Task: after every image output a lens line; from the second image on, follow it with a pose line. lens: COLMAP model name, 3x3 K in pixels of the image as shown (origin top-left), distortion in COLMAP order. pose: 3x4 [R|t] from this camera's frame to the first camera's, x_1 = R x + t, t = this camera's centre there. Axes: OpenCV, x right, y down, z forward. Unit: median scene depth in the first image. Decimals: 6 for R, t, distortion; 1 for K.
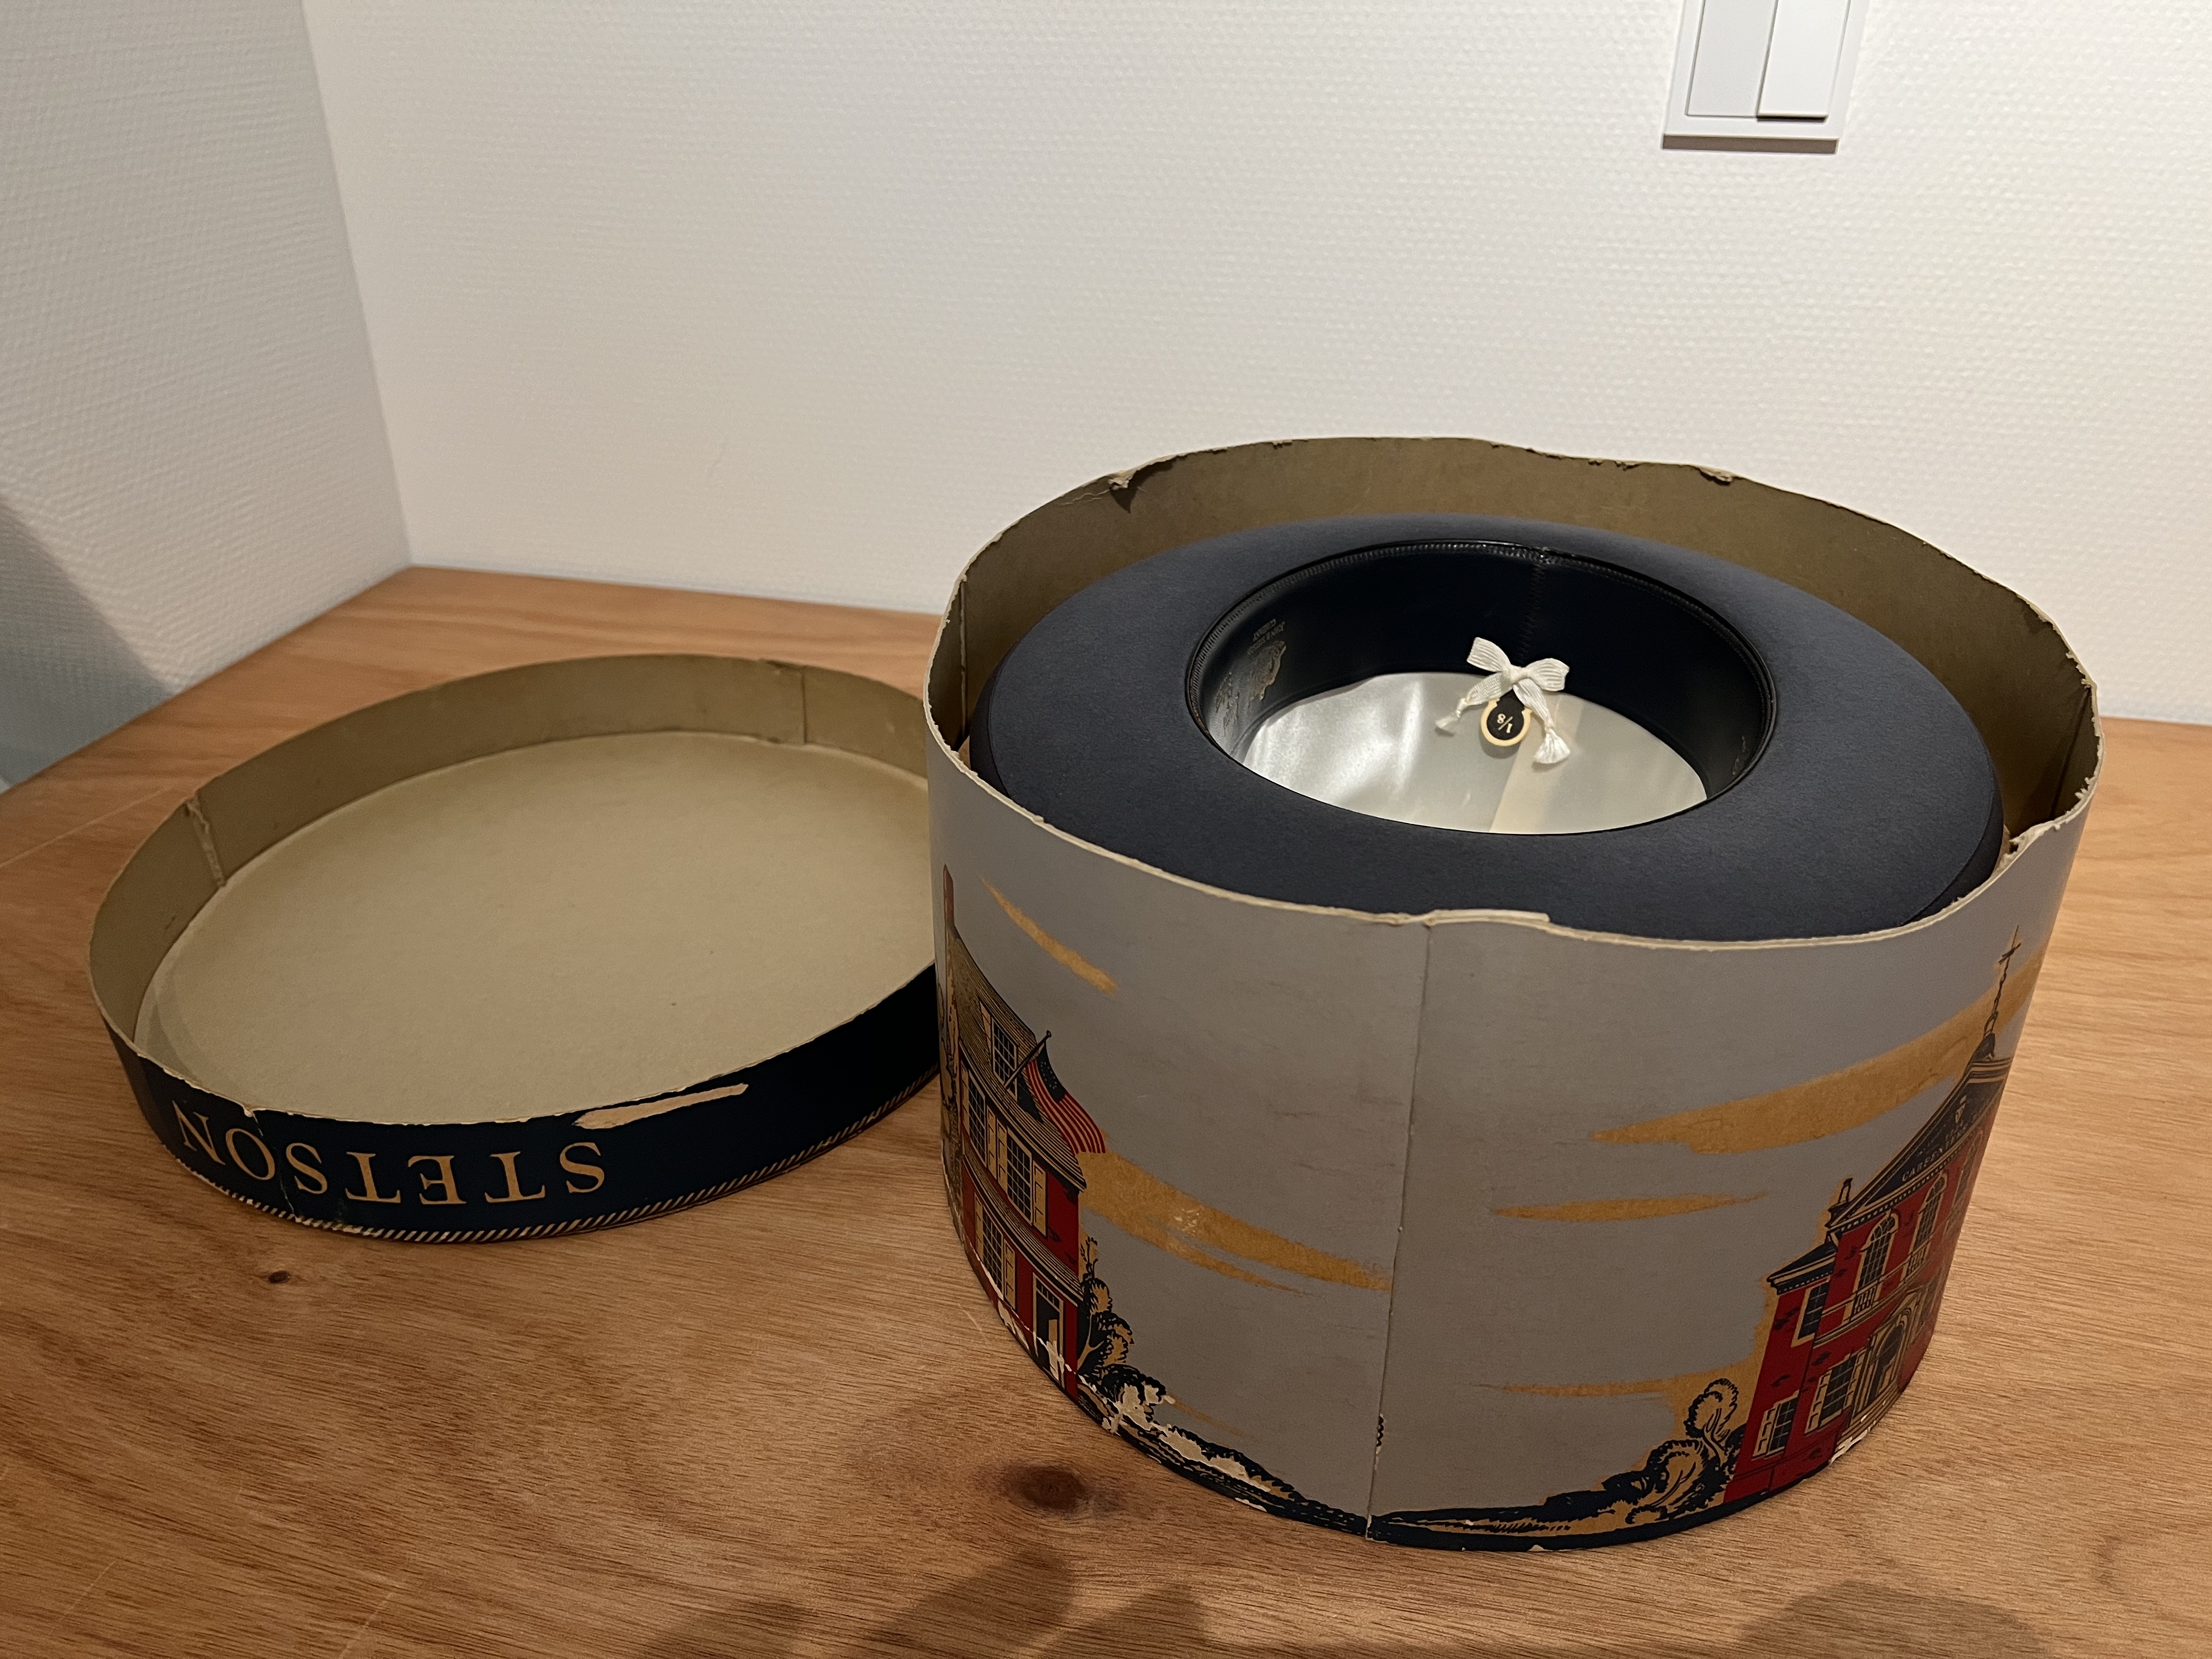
lens RADIAL K [[1688.3, 0, 1106.4], [0, 1688.3, 823.6], [0, 0, 1]] dist [0.028915, -0.043147]
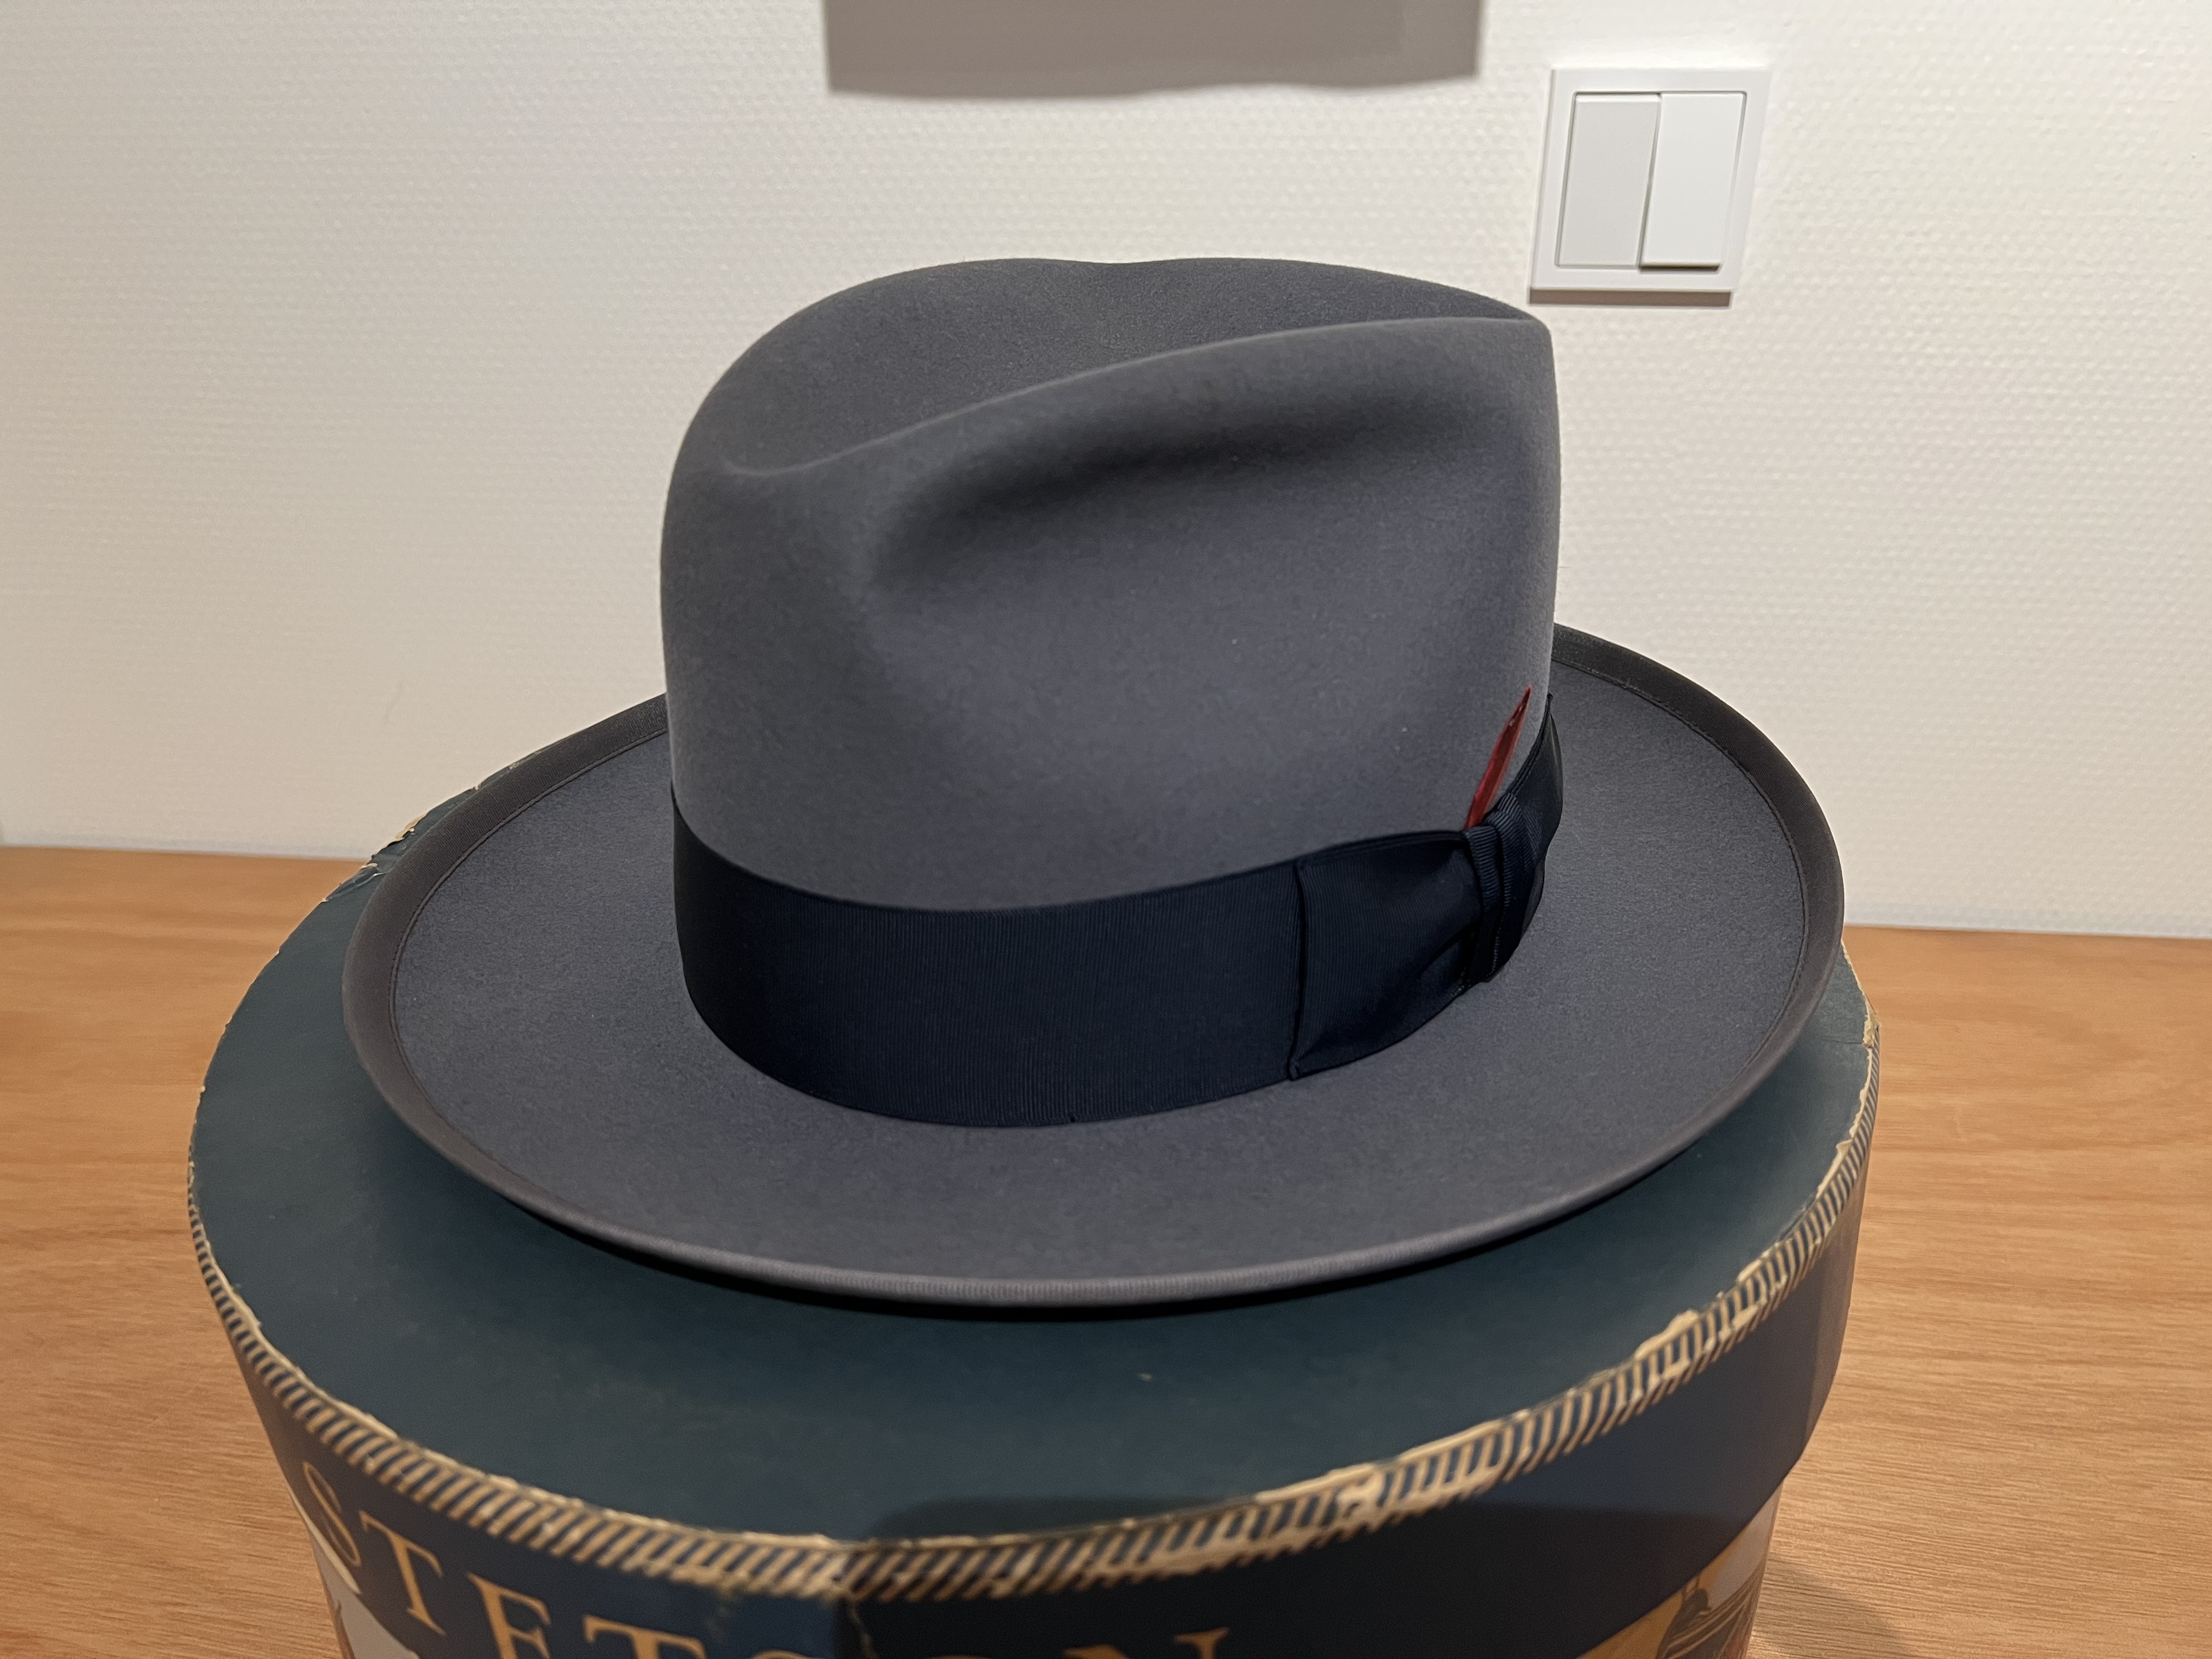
lens RADIAL K [[1688.3, 0, 1112.8], [0, 1688.3, 821.5], [0, 0, 1]] dist [0.028915, -0.043147]
pose [[0.990920, -0.059771, 0.120439, 0.008481], [0.067577, 0.995798, -0.061810, -0.105003], [-0.116238, 0.069388, 0.990795, 0.211099]]
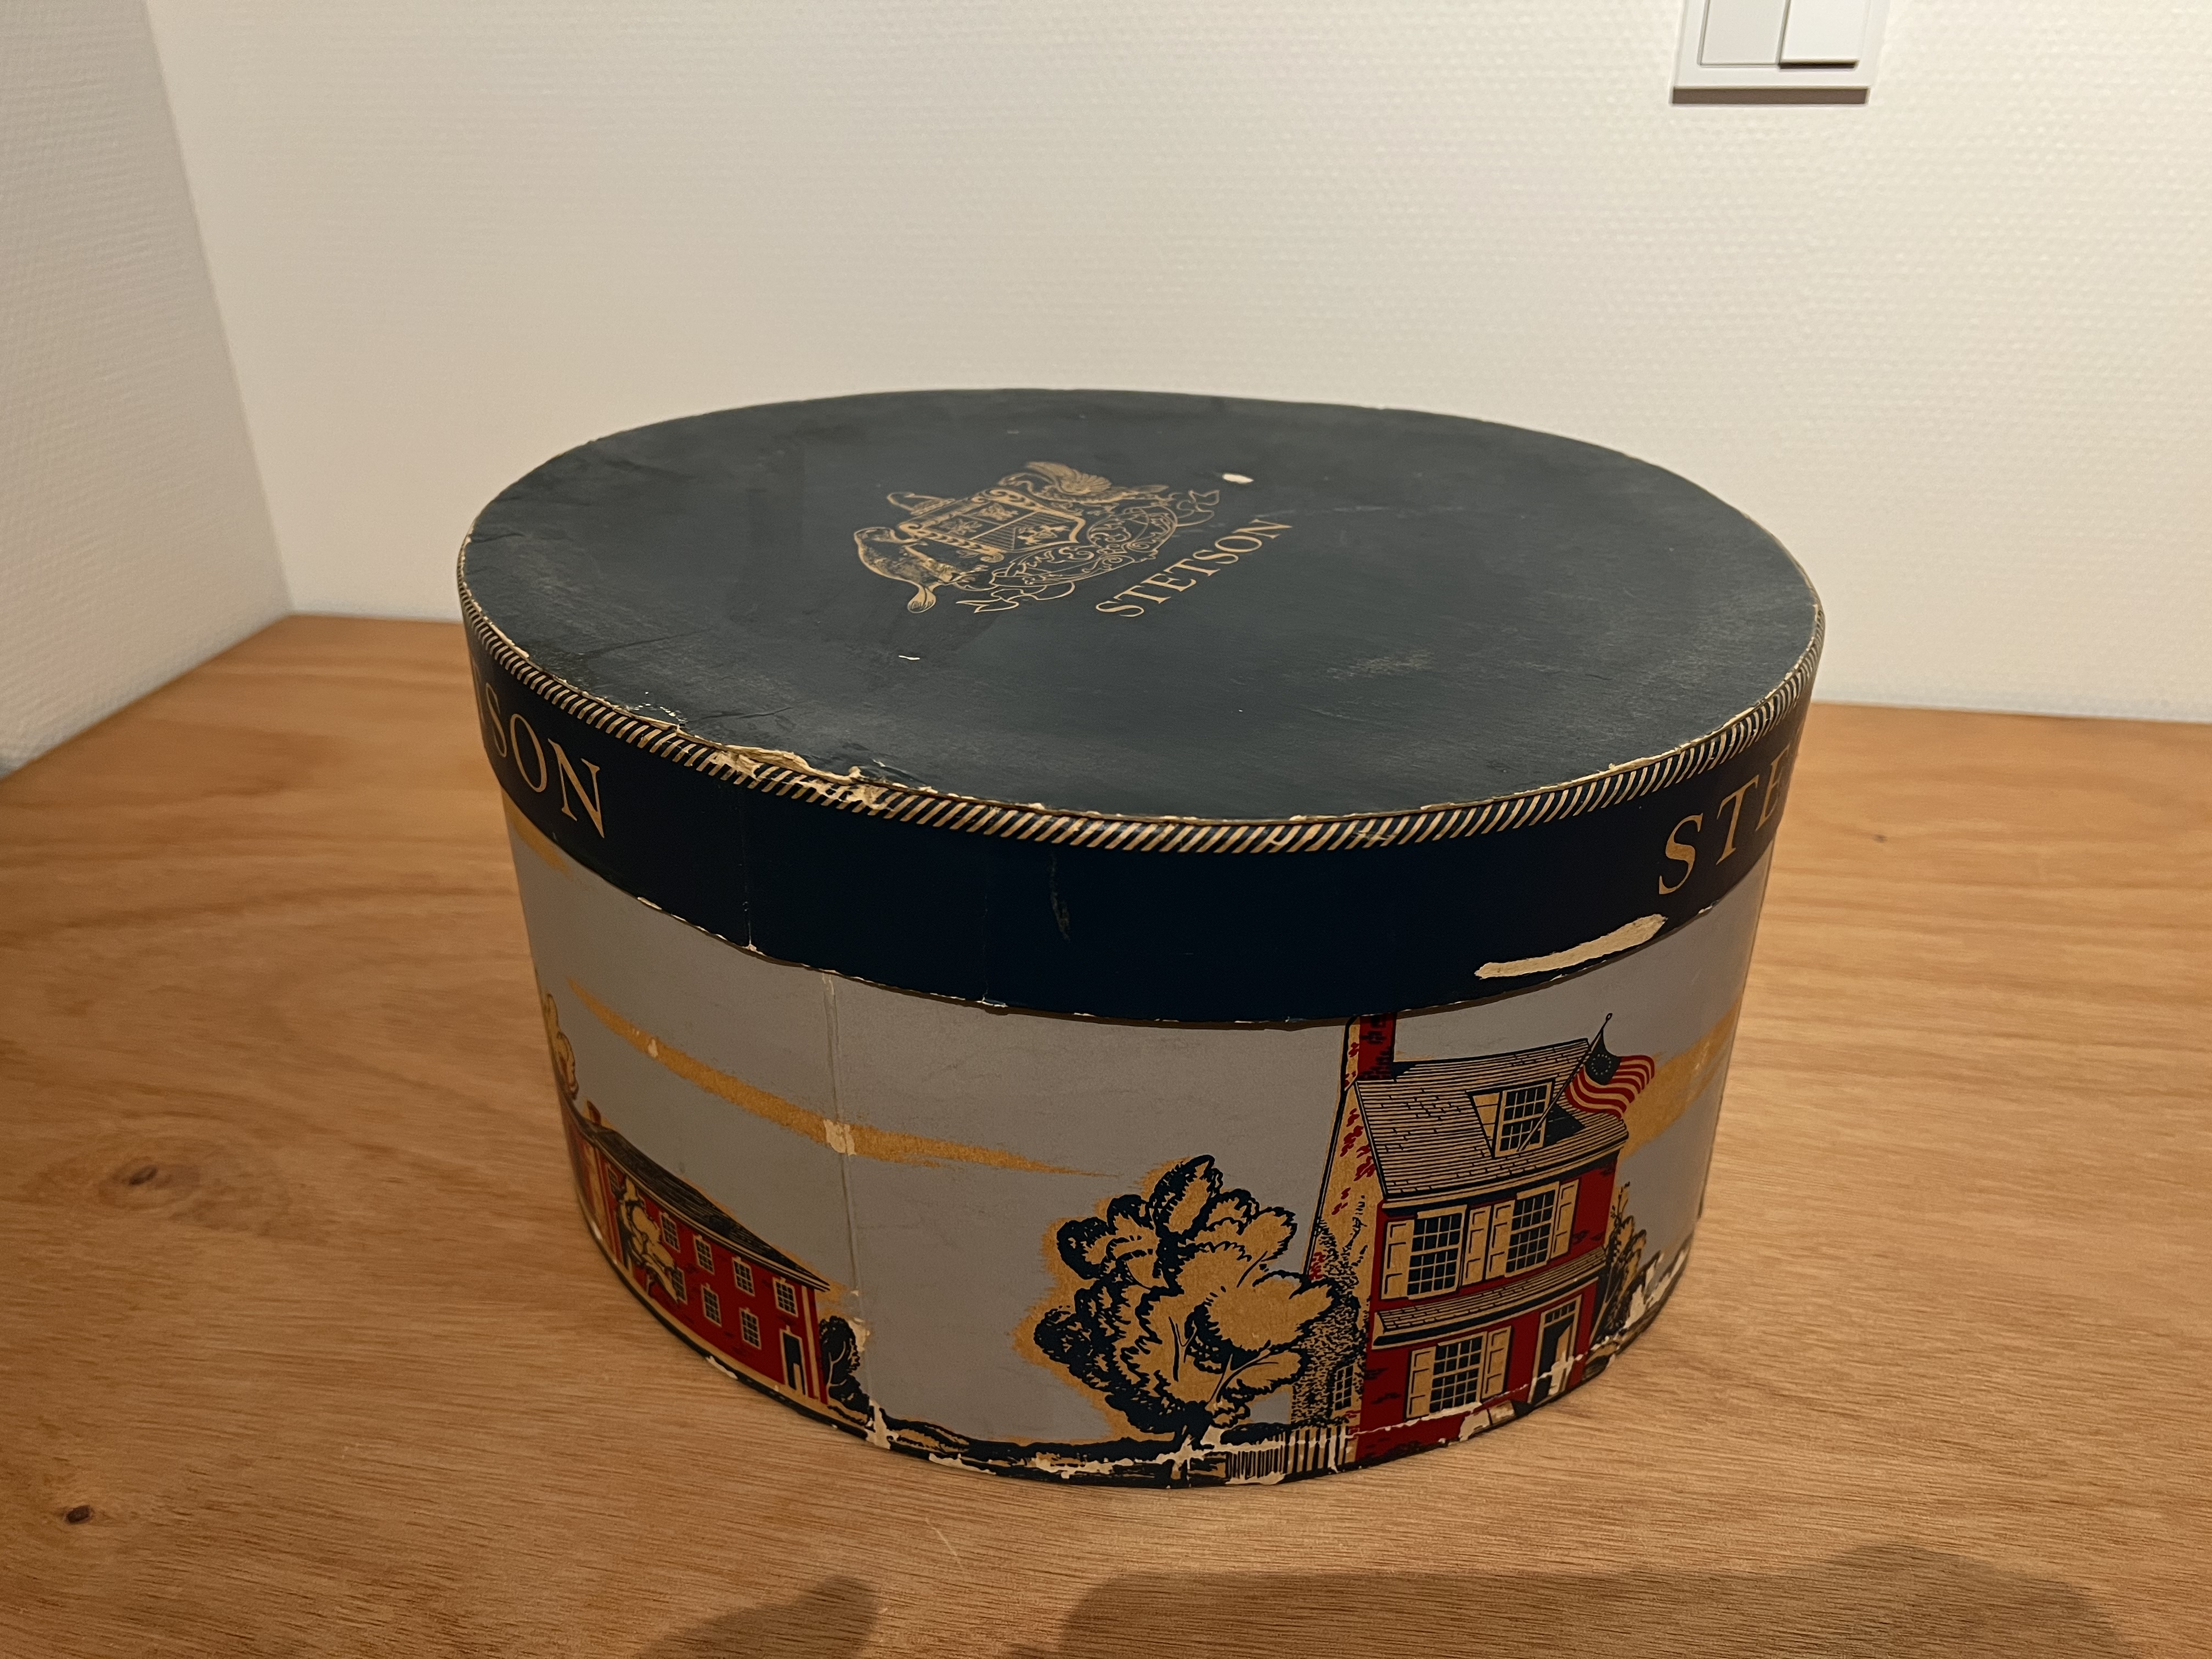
lens RADIAL K [[1688.3, 0, 1097.1], [0, 1688.3, 817.4], [0, 0, 1]] dist [0.028915, -0.043147]
pose [[0.999090, -0.035694, 0.023362, -0.008321], [0.035961, 0.999292, -0.011094, -0.023852], [-0.022950, 0.011924, 0.999666, 0.118037]]
